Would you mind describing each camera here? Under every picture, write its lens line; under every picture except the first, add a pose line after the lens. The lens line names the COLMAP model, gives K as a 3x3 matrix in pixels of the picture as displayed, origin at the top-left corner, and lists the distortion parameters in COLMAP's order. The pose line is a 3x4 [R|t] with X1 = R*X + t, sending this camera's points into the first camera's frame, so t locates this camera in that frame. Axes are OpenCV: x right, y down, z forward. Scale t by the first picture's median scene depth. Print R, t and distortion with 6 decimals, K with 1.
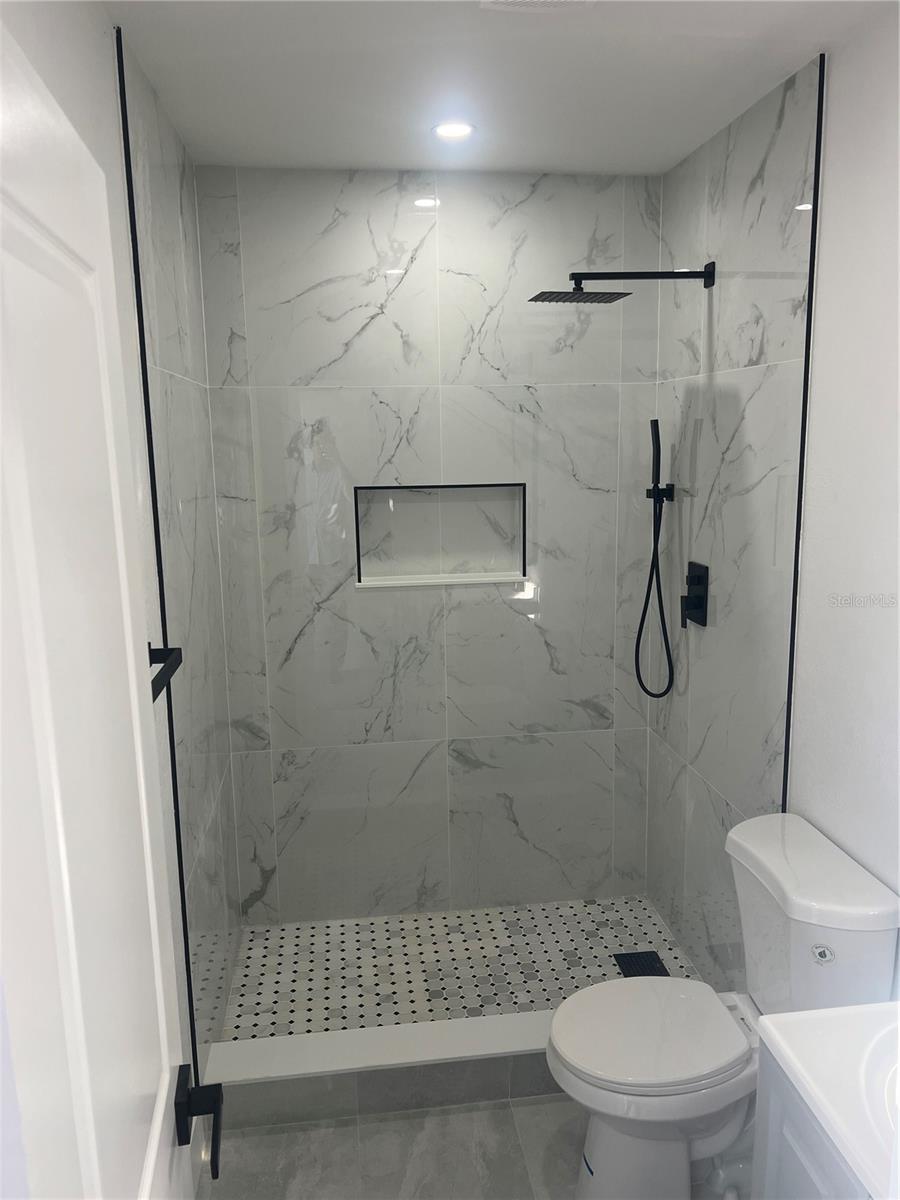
lens RADIAL K [[906.2, 0, 450.6], [0, 906.2, 597.6], [0, 0, 1]] dist [0.046572, -0.053055]
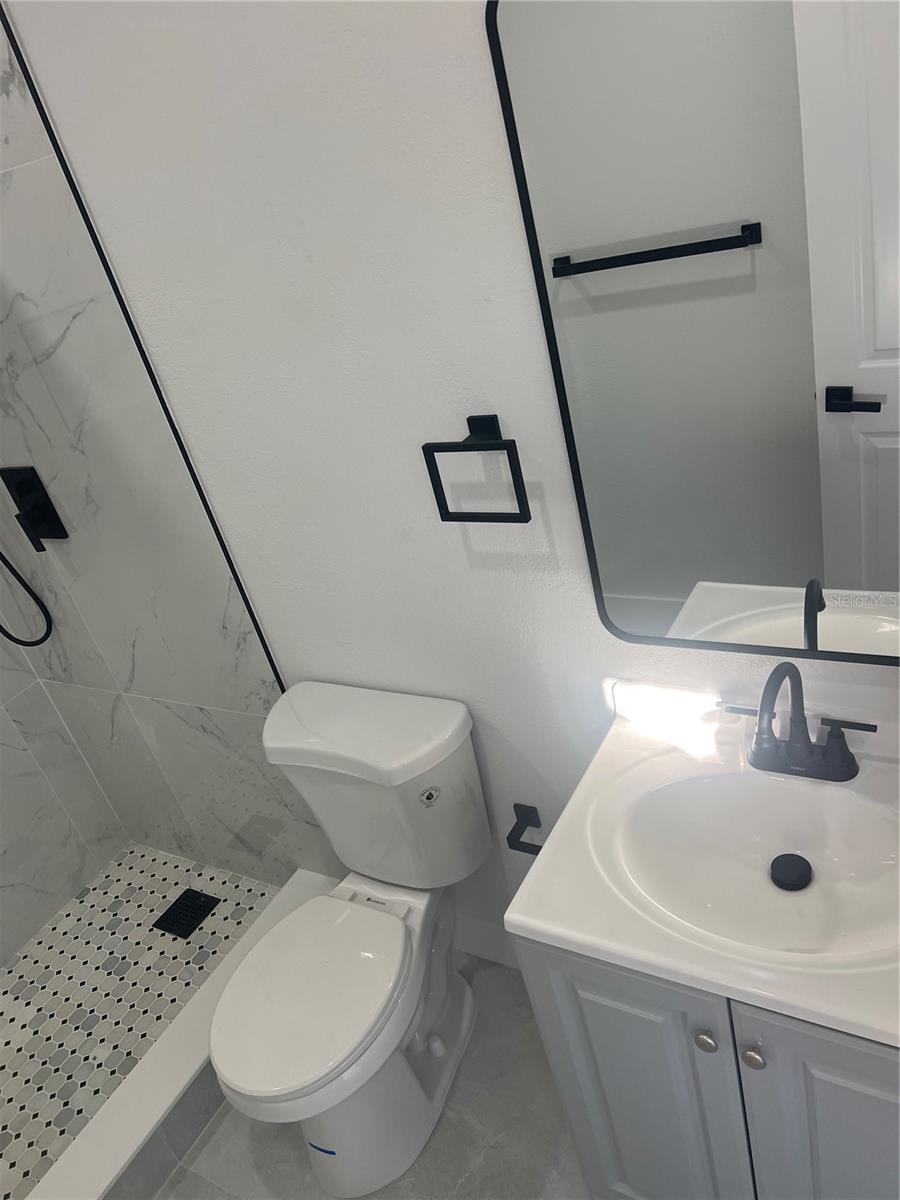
lens RADIAL K [[906.2, 0, 450.2], [0, 906.2, 608.2], [0, 0, 1]] dist [0.046572, -0.053055]
pose [[0.590234, -0.502160, 0.632028, -0.049306], [0.365969, 0.864331, 0.344962, -0.060676], [-0.719507, 0.027695, 0.693933, 0.195973]]
